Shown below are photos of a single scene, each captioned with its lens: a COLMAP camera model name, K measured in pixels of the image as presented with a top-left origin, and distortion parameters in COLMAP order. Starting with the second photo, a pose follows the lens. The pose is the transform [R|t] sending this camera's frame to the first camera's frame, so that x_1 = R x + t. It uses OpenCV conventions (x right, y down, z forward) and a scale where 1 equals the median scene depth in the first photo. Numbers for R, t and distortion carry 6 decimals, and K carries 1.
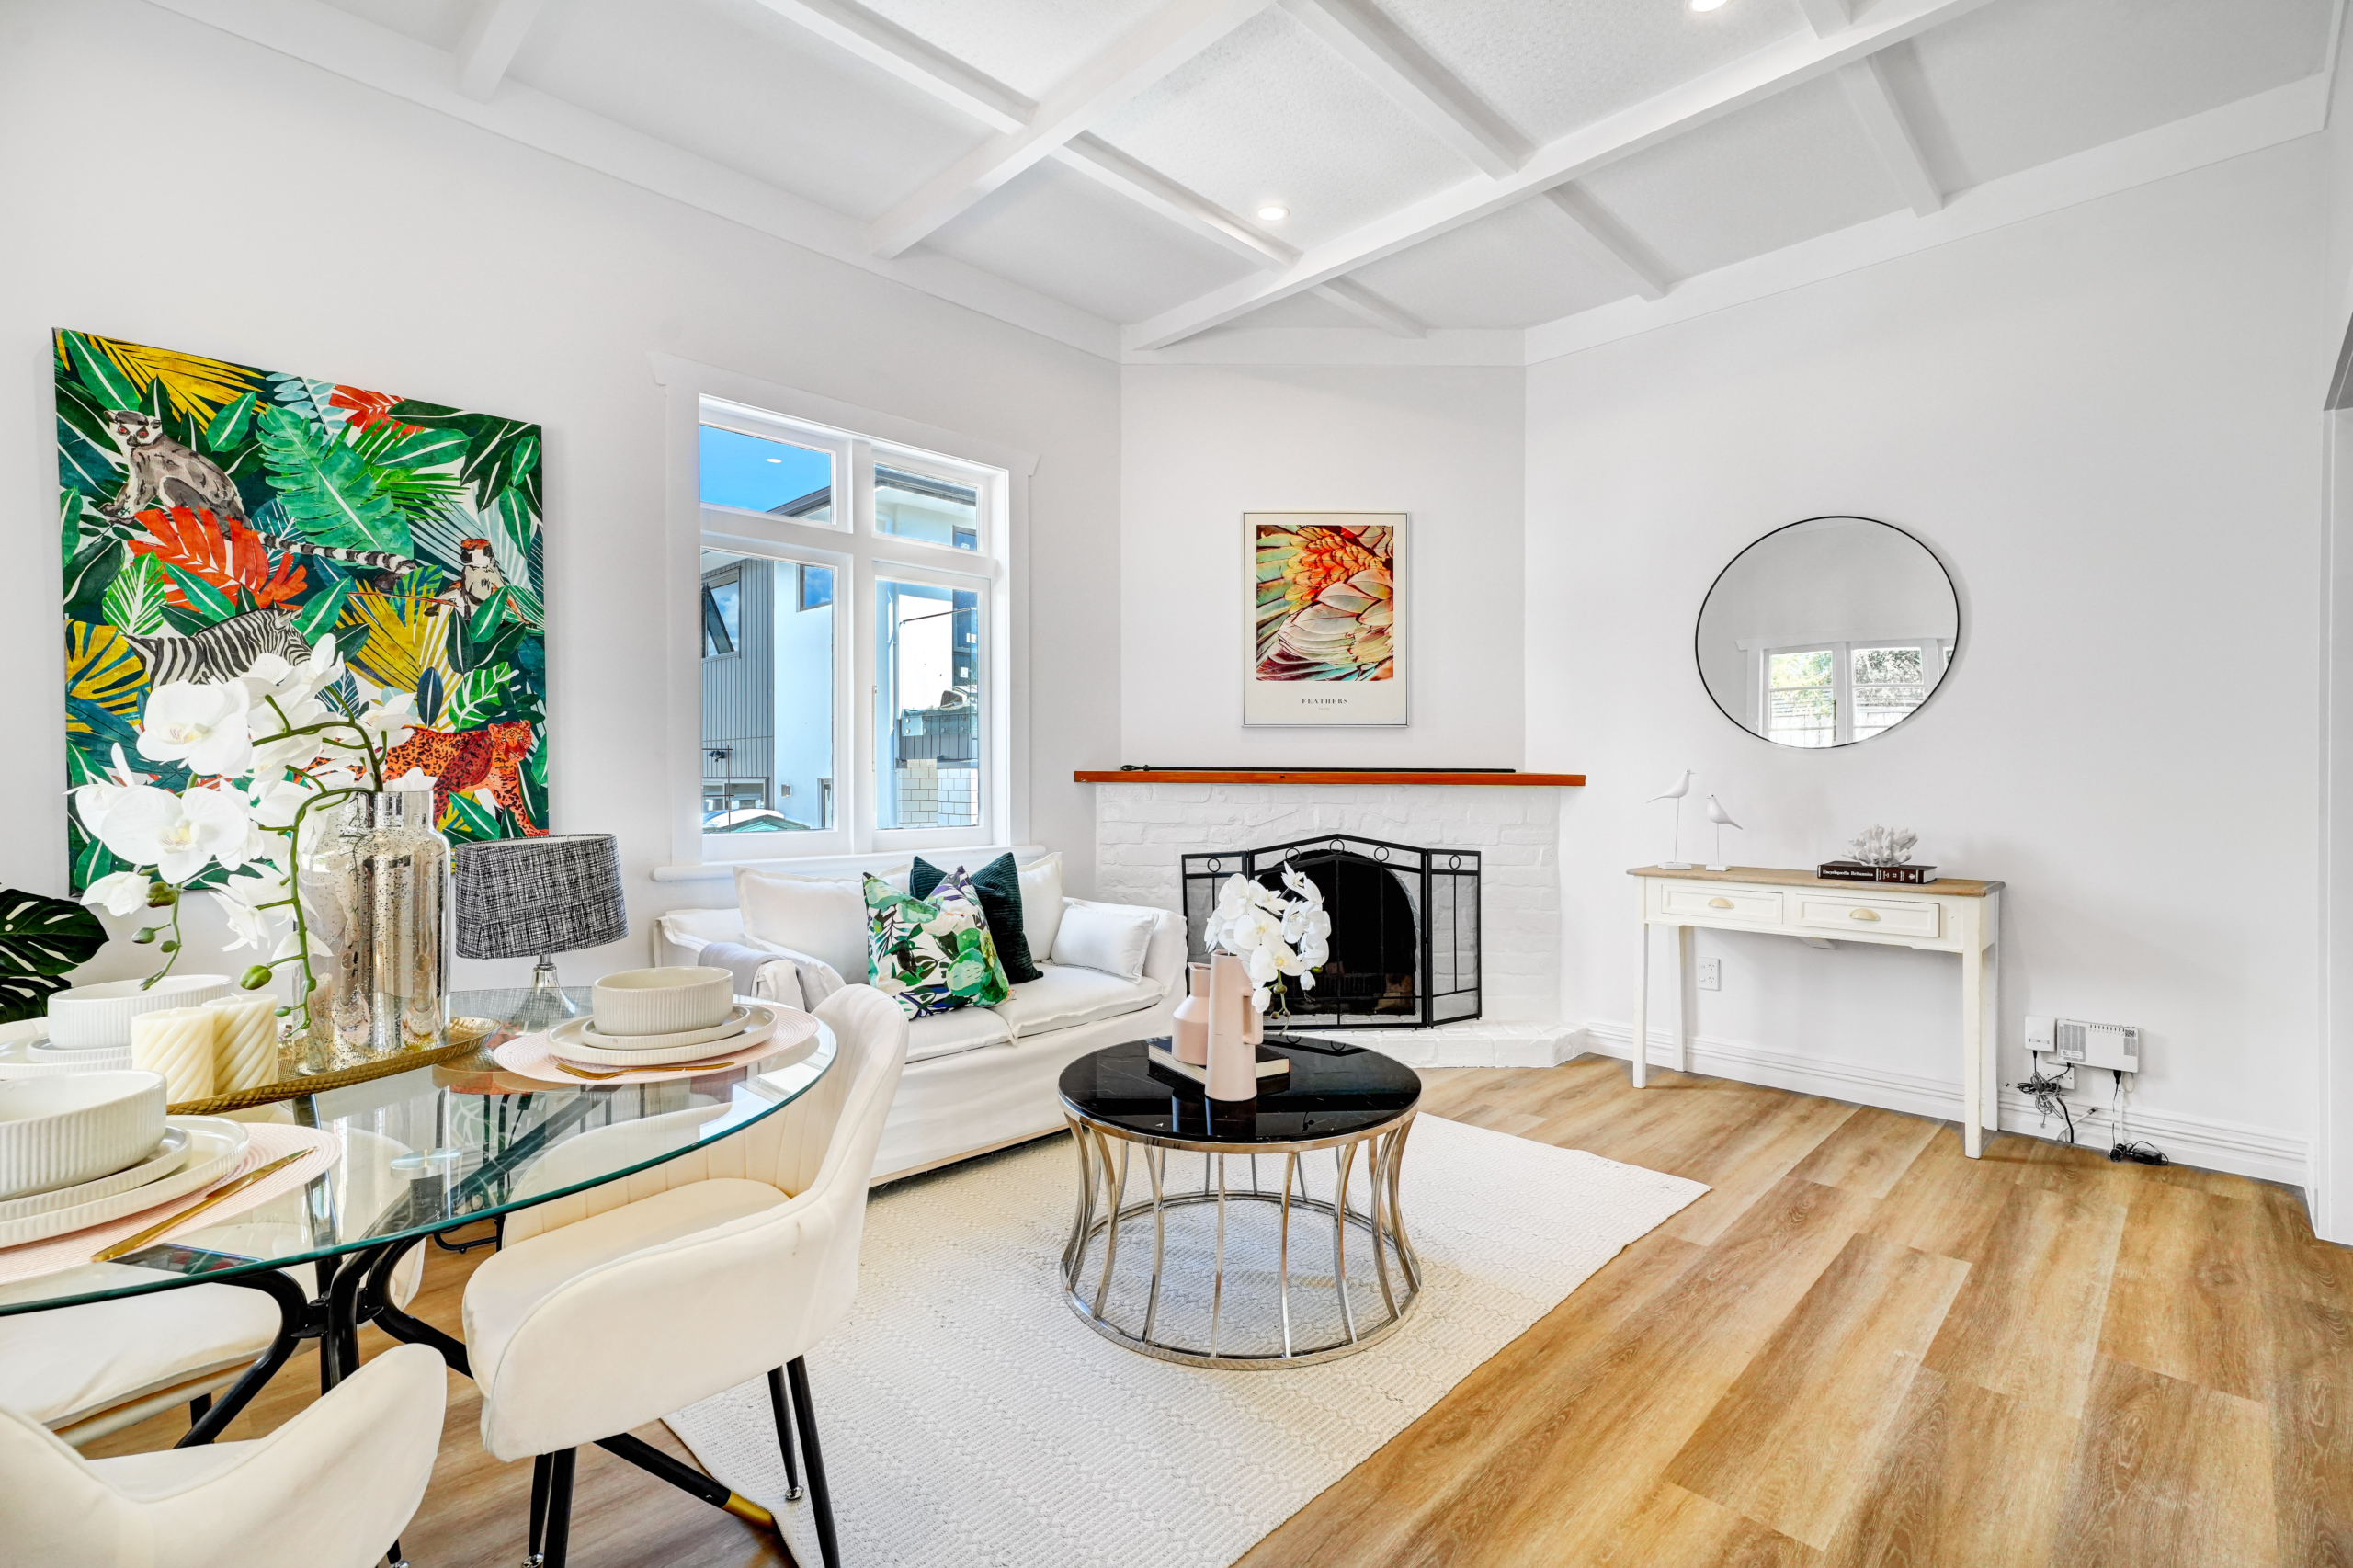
lens RADIAL K [[1042.5, 0, 1176.5], [0, 1042.5, 784.0], [0, 0, 1]] dist [0.000181, 0.000131]
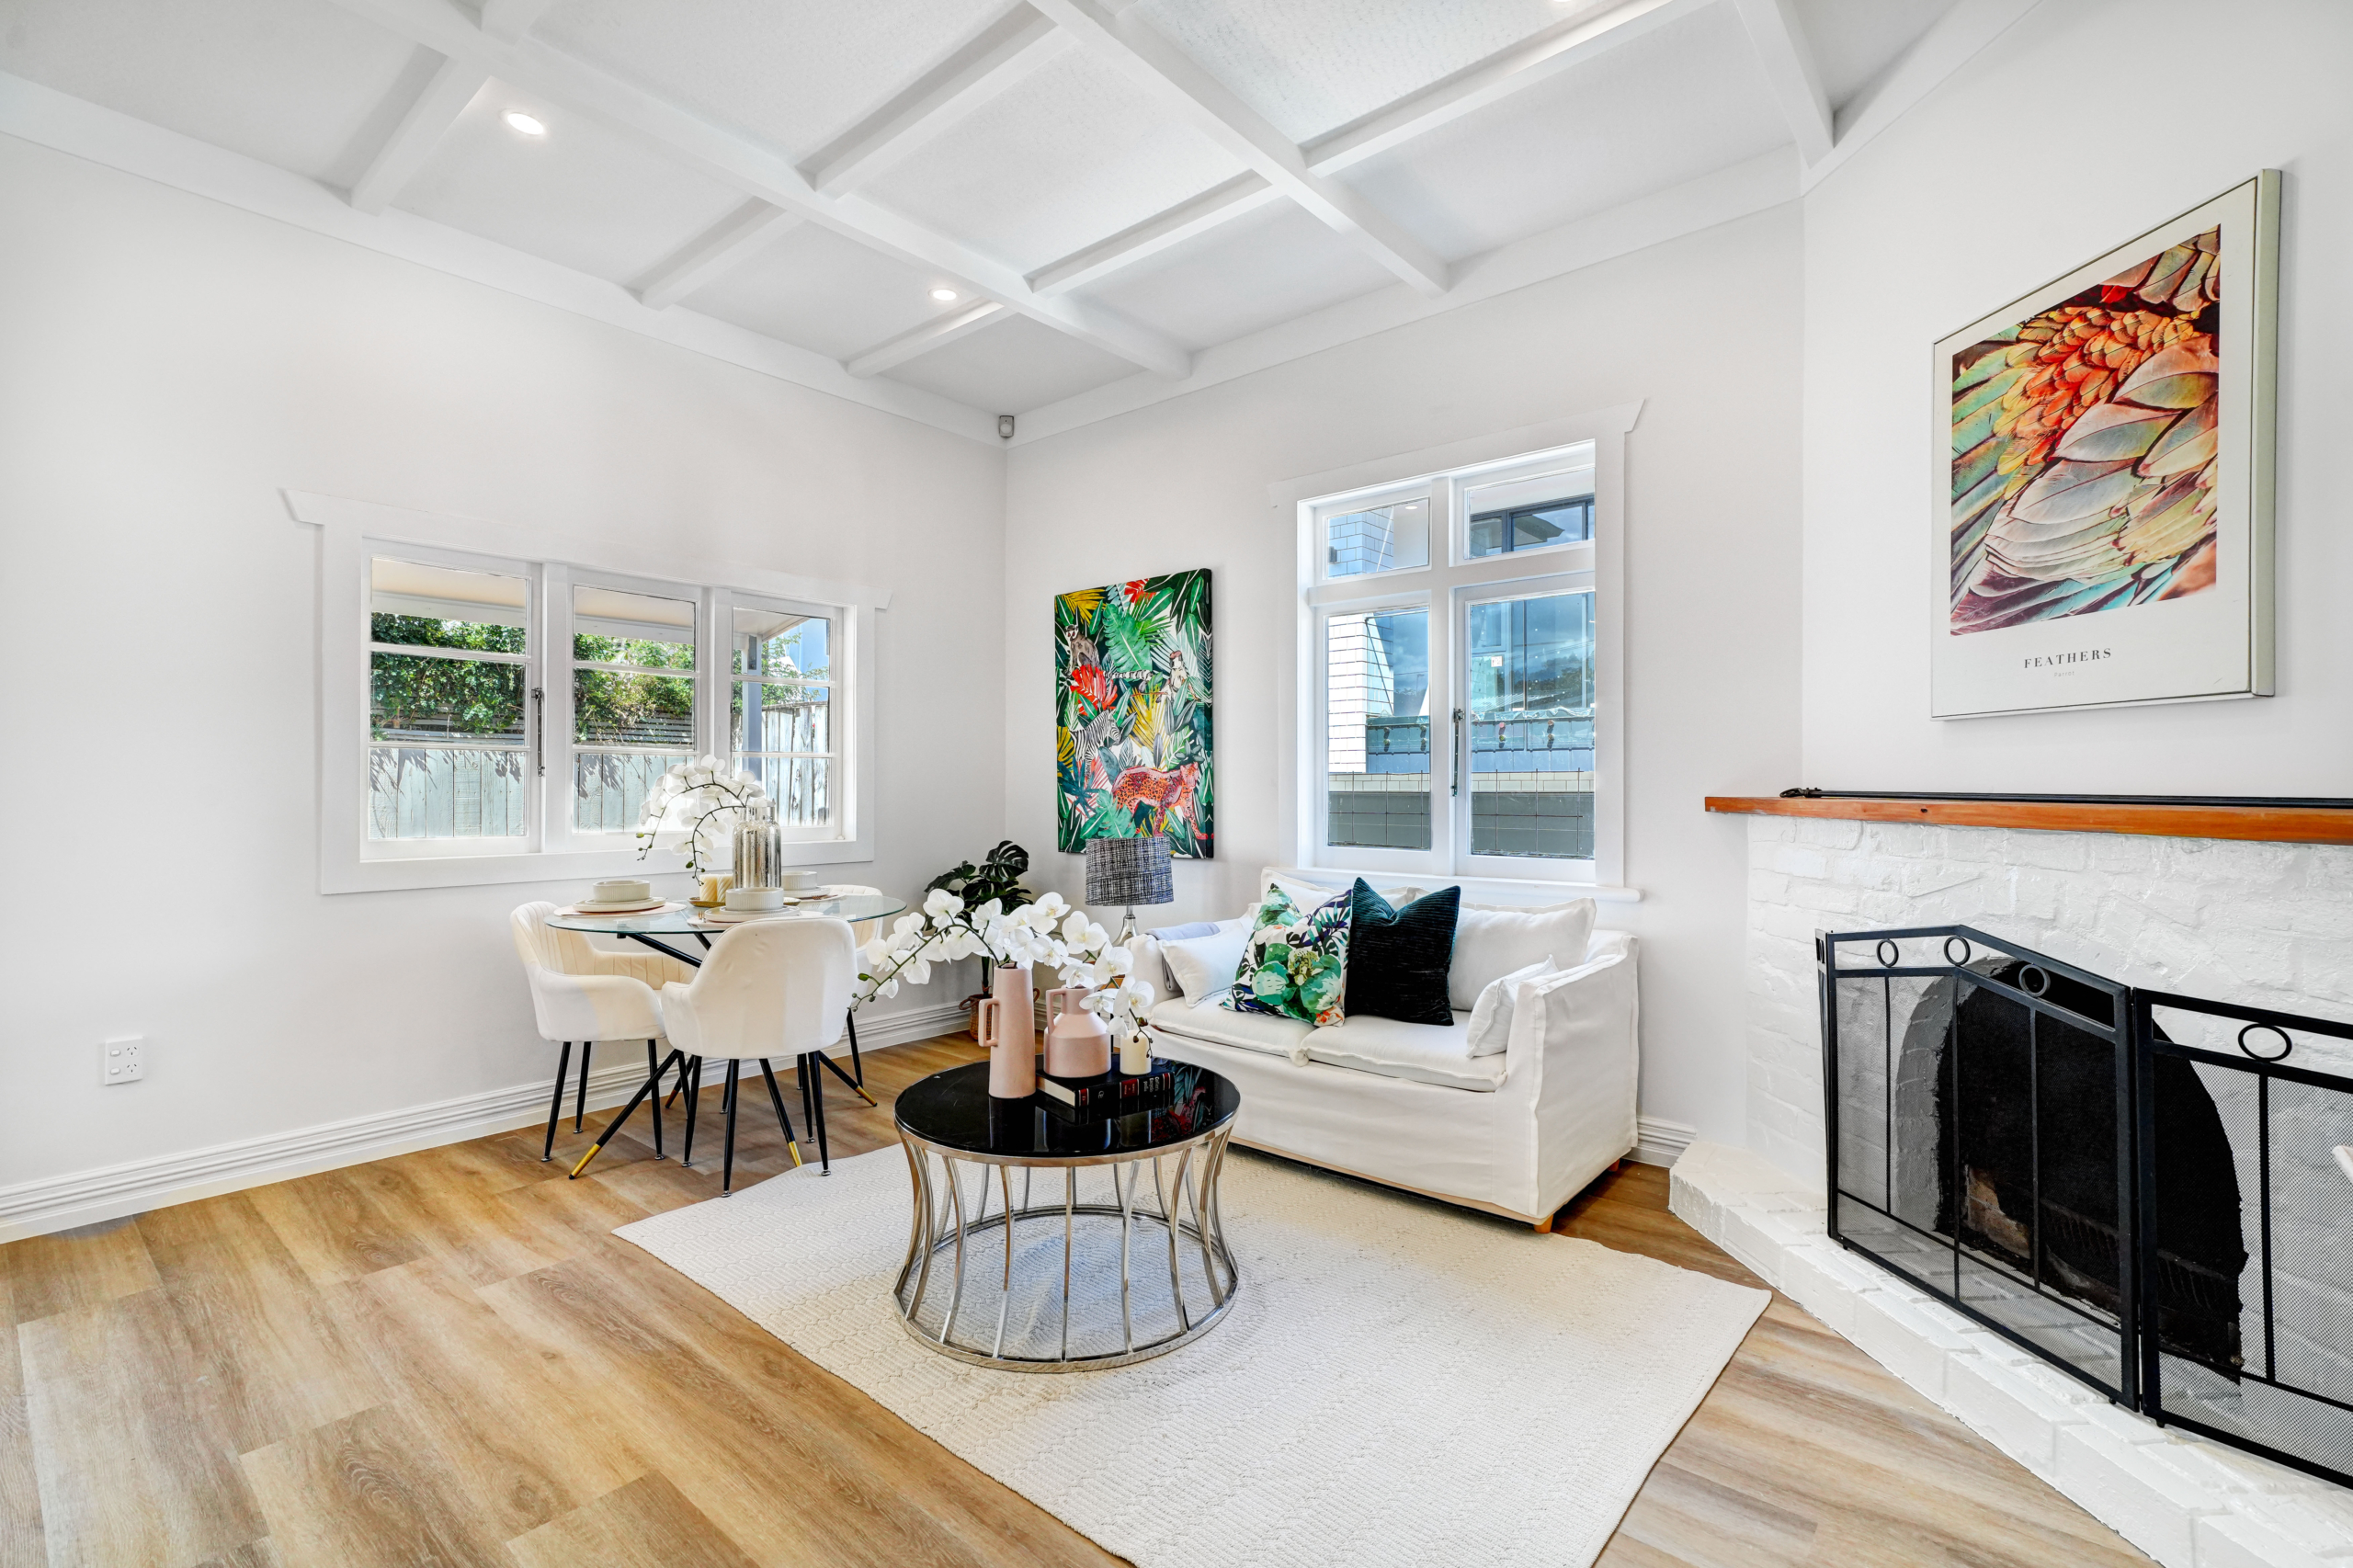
lens RADIAL K [[1055.7, 0, 1176.5], [0, 1055.7, 784.0], [0, 0, 1]] dist [0.000644, 0.000417]
pose [[0.080861, -0.001852, -0.996724, 0.621411], [-0.008558, 0.999960, -0.002553, -0.016291], [0.996689, 0.008737, 0.080842, 0.562361]]
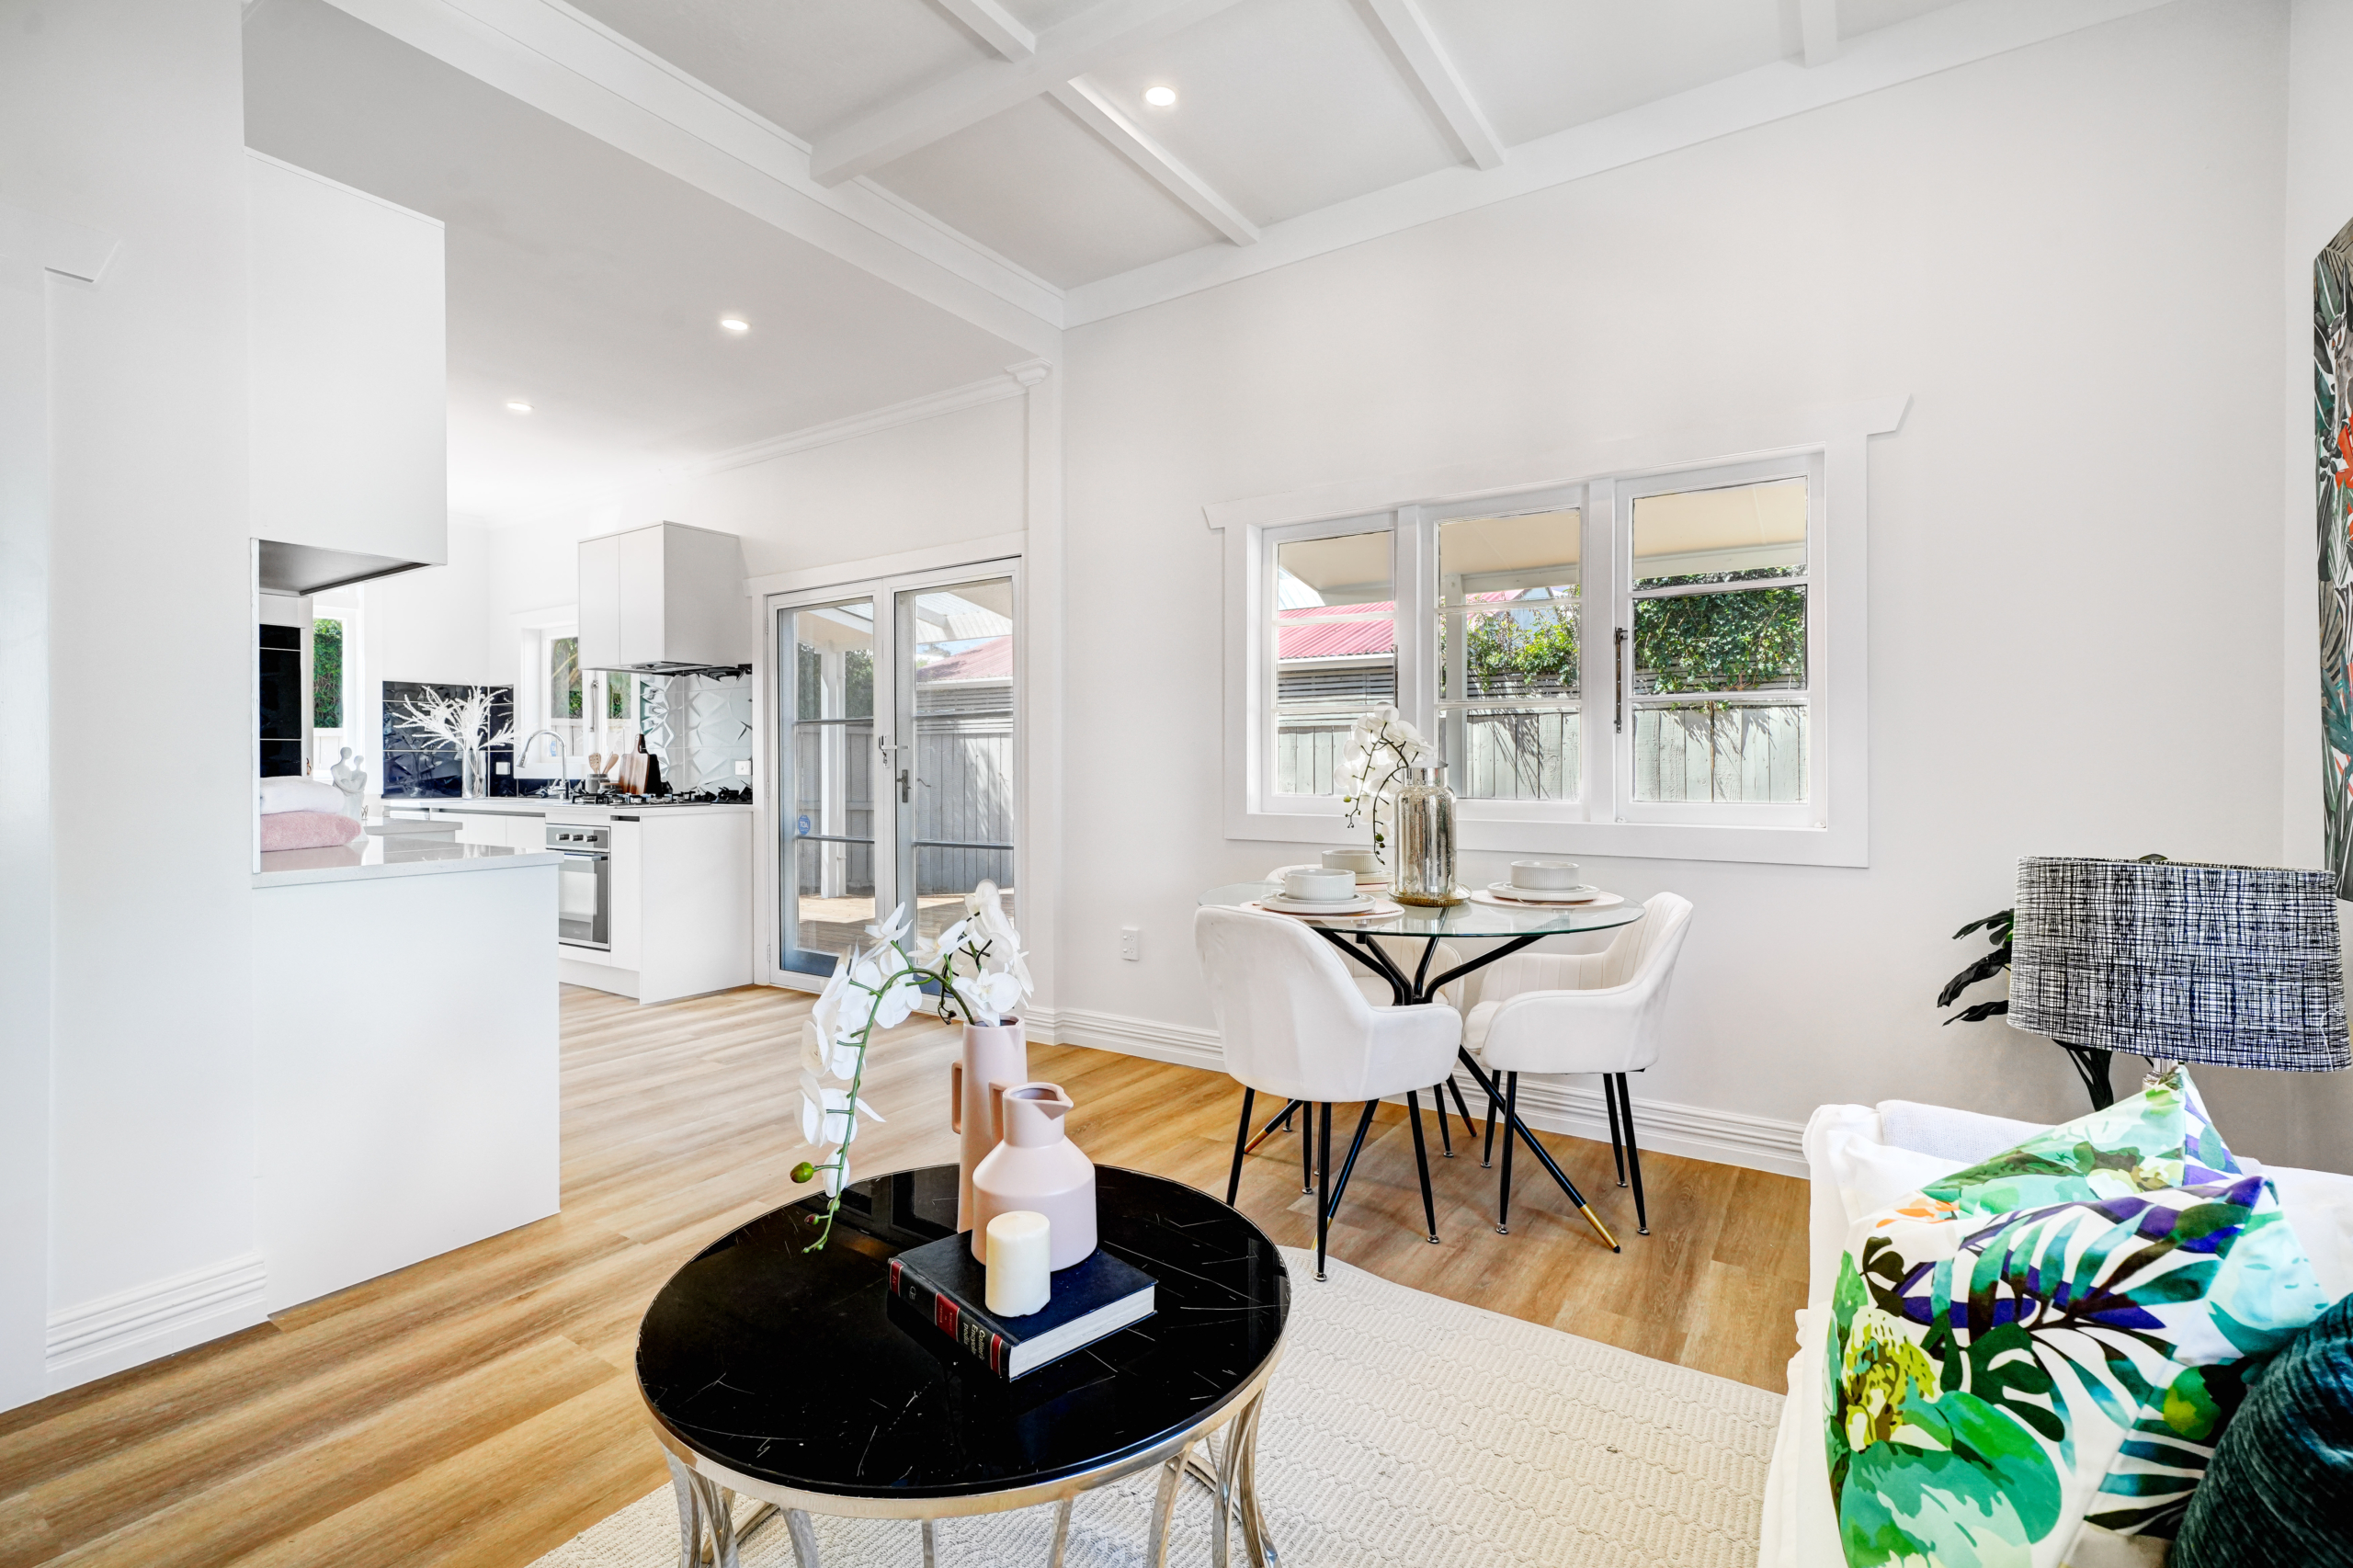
lens RADIAL K [[1050.4, 0, 1177.3], [0, 1050.4, 763.6], [0, 0, 1]] dist [0.000974, 0.000199]
pose [[-0.979358, 0.001844, -0.202127, 0.037043], [0.000052, 0.999961, 0.008870, -0.005574], [0.202136, 0.008677, -0.979319, 0.881196]]
